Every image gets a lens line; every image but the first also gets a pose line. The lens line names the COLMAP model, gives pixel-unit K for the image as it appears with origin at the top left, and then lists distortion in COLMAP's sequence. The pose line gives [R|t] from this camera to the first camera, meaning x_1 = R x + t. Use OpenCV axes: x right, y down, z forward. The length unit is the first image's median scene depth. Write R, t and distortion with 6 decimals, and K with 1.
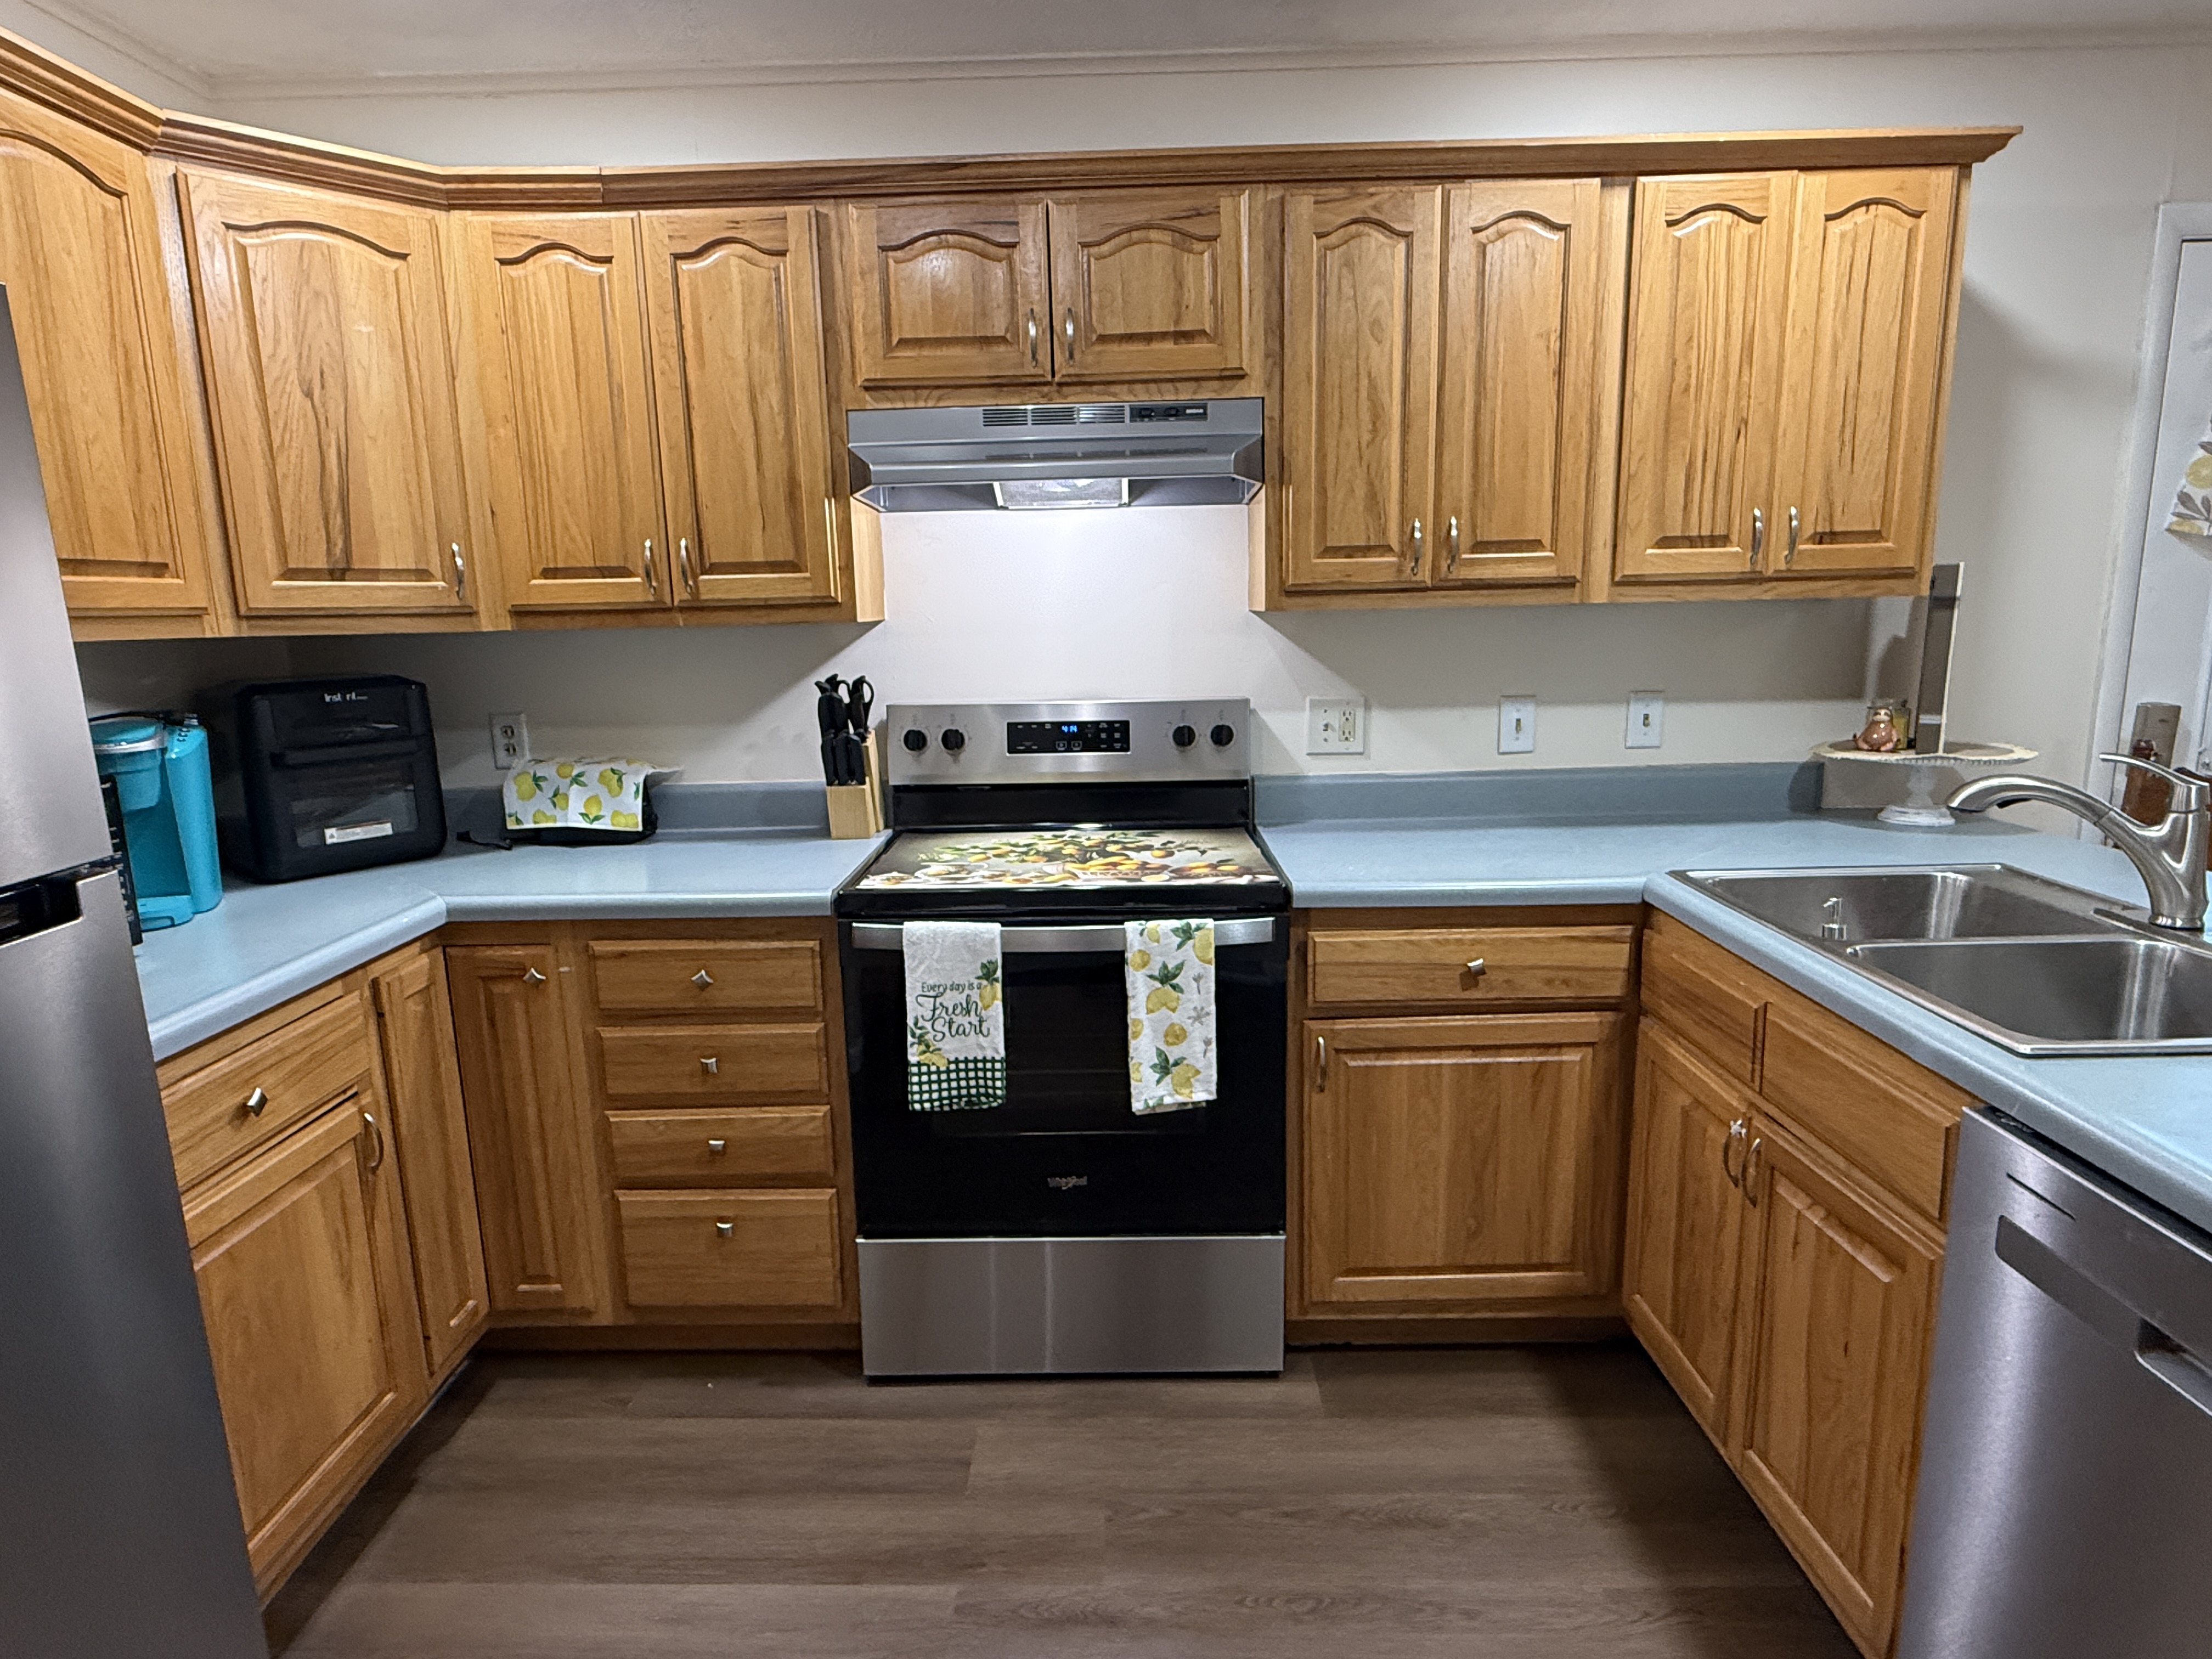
lens RADIAL K [[1217.7, 0, 1095.8], [0, 1217.7, 834.9], [0, 0, 1]] dist [-0.003099, 0.000453]
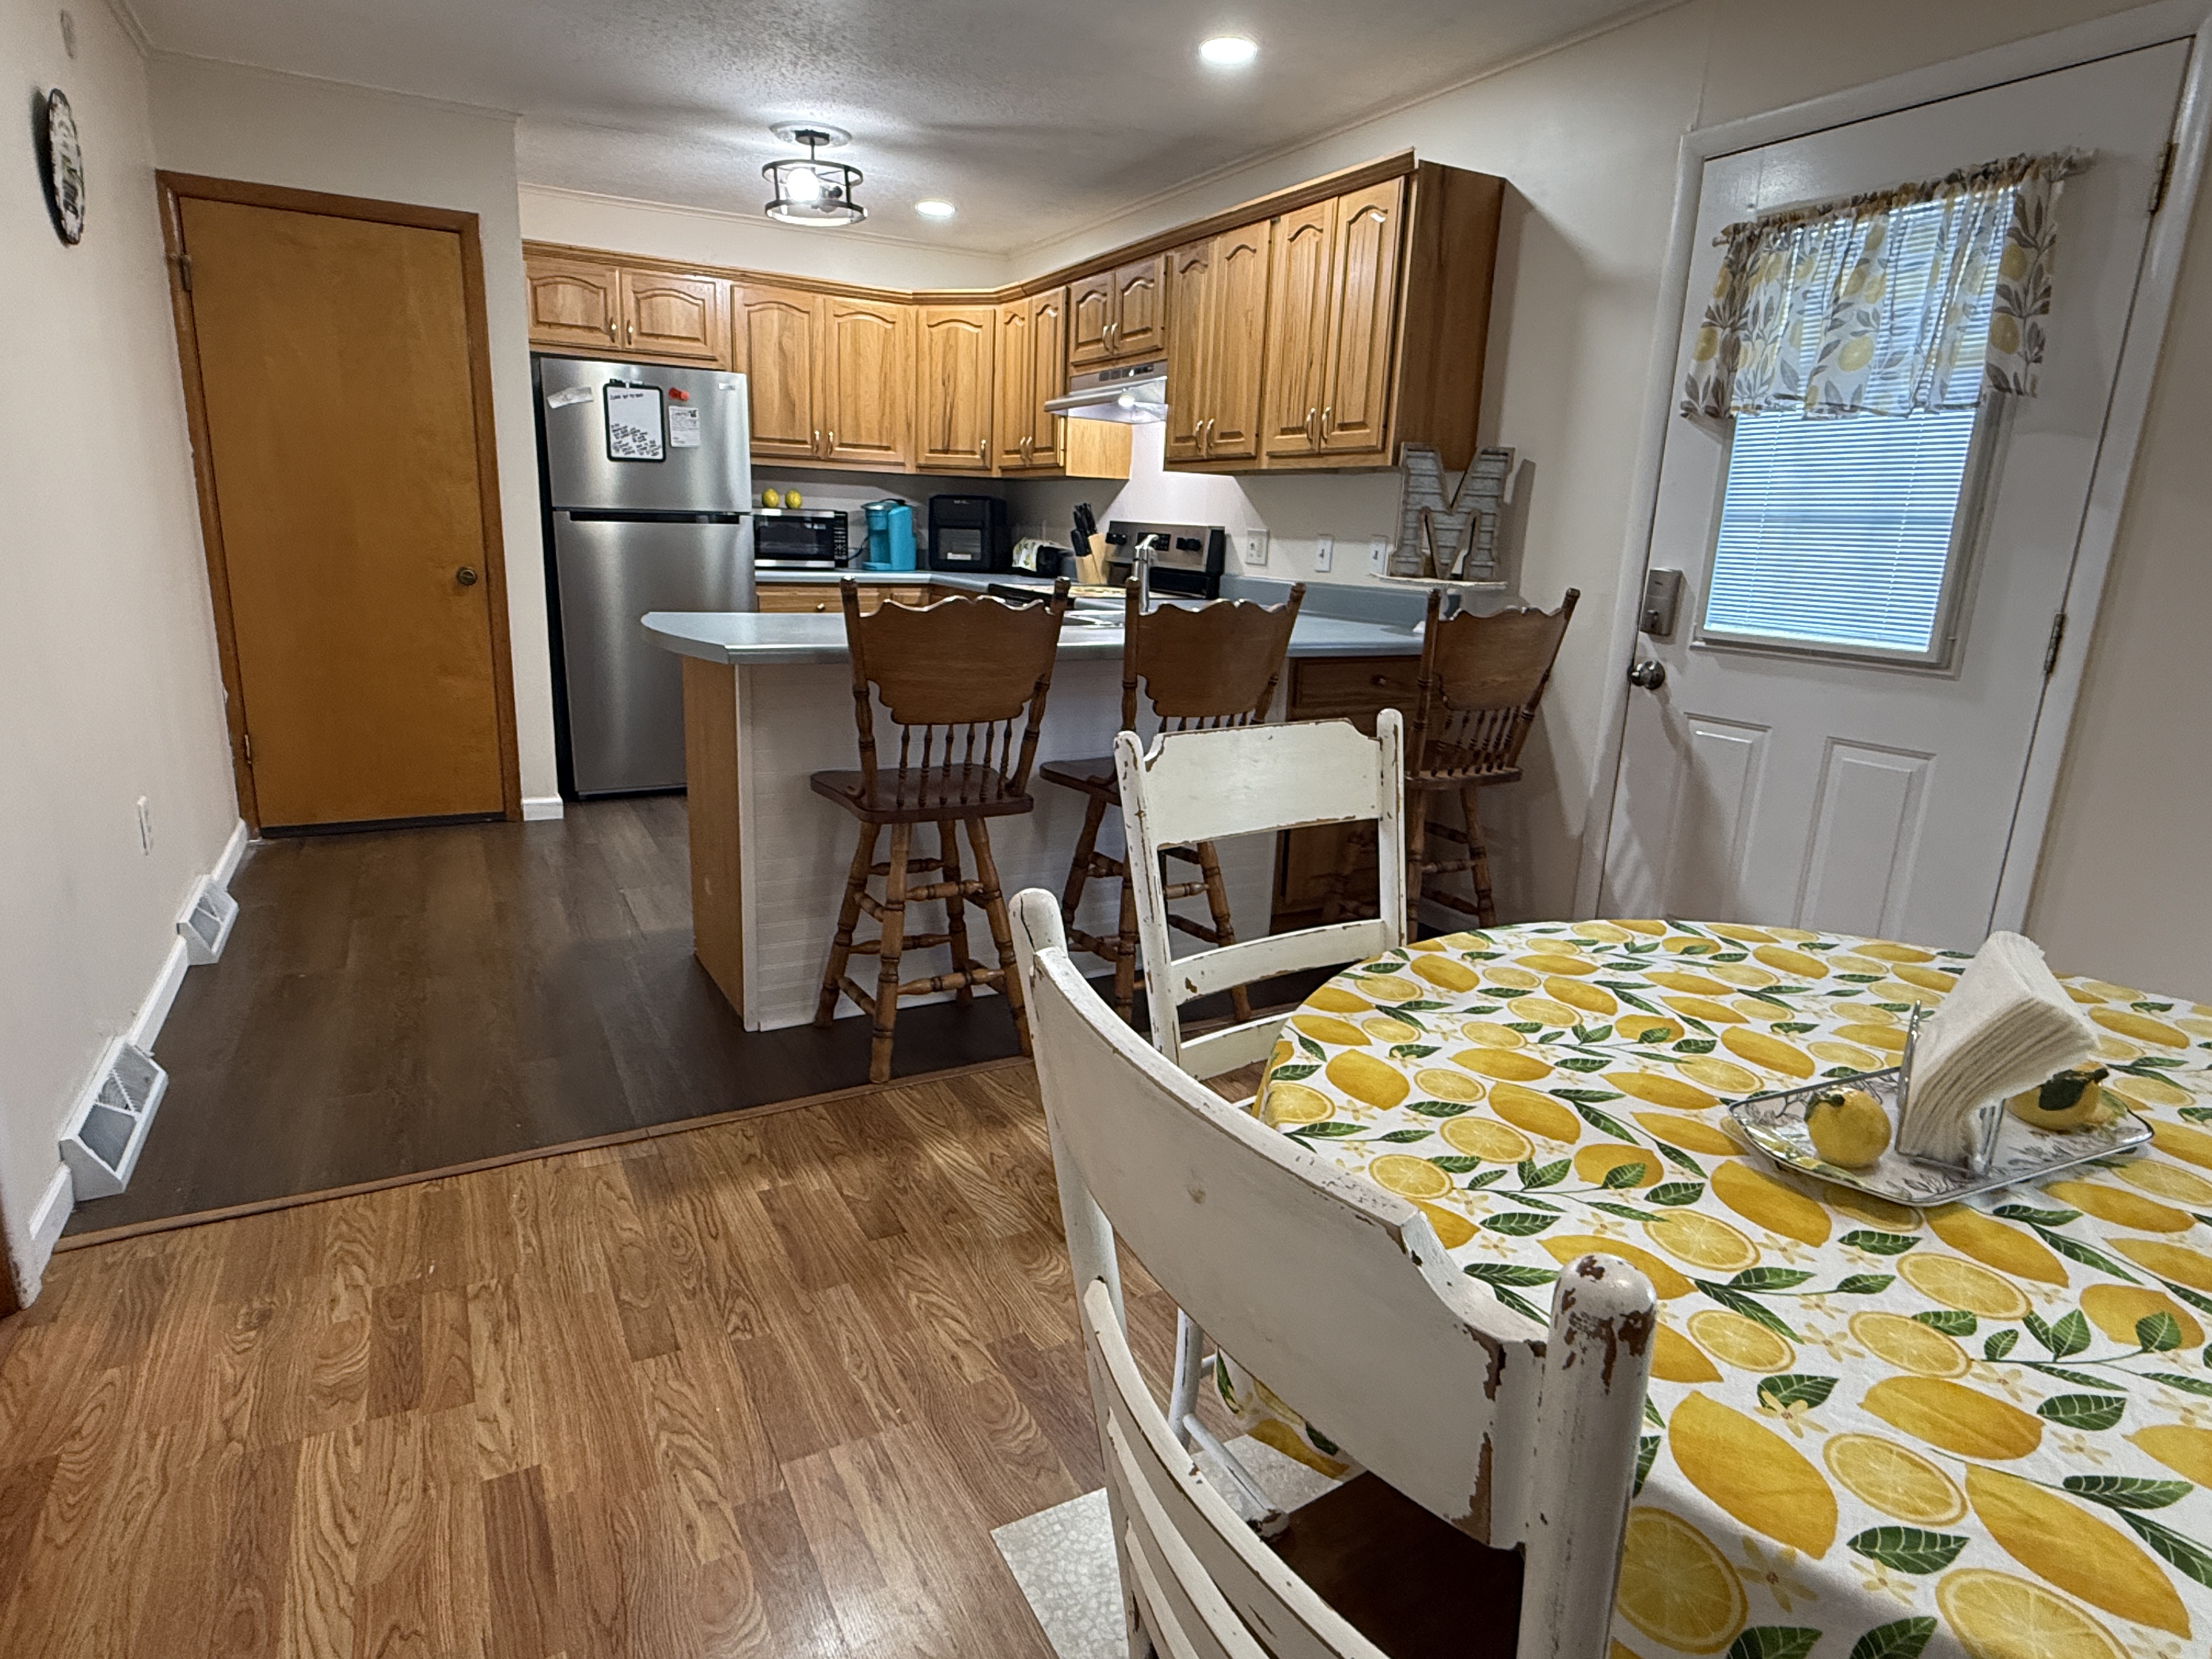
lens RADIAL K [[1217.7, 0, 1100.0], [0, 1217.7, 834.2], [0, 0, 1]] dist [-0.003099, 0.000453]
pose [[0.491898, 0.258175, -0.831494, 1.931307], [-0.211269, 0.961874, 0.173674, 0.055514], [0.844631, 0.090239, 0.527688, -0.046511]]
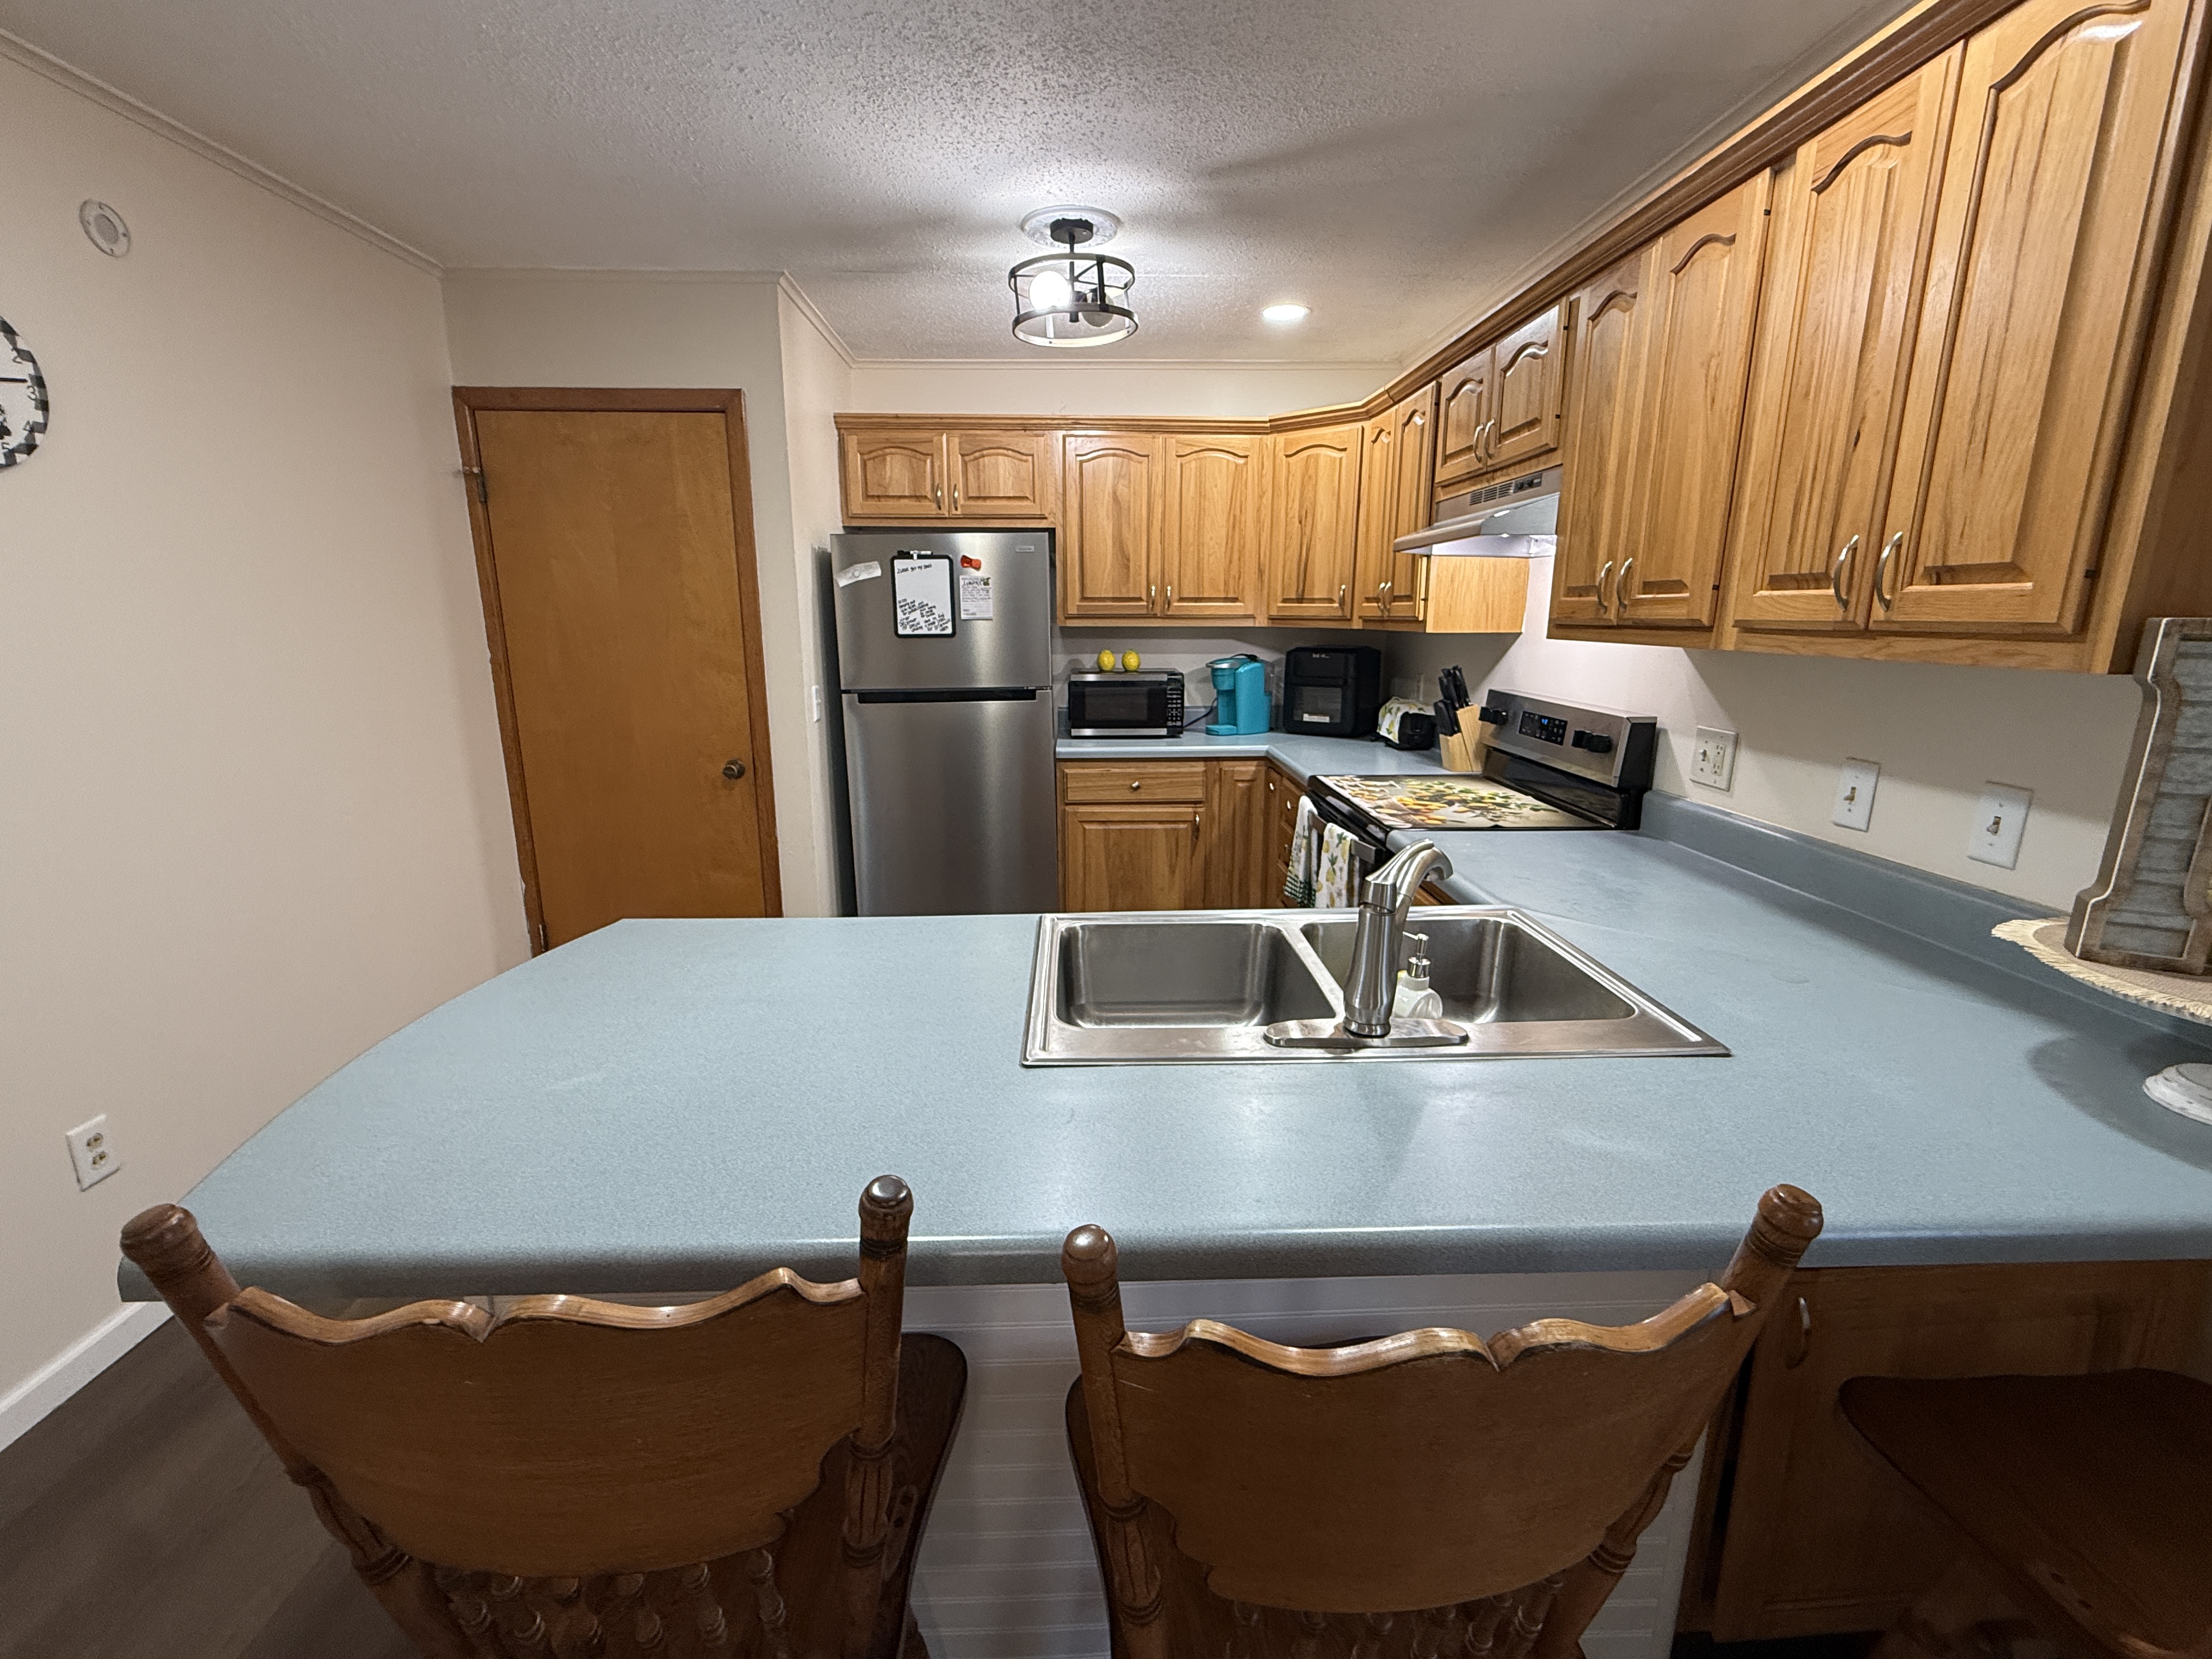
lens RADIAL K [[948.8, 0, 1108.6], [0, 948.8, 829.6], [0, 0, 1]] dist [-0.001169, -0.000354]
pose [[0.057828, 0.247584, -0.967139, 1.144814], [-0.185739, 0.954514, 0.233246, -0.149518], [0.980896, 0.166147, 0.101183, 0.527934]]
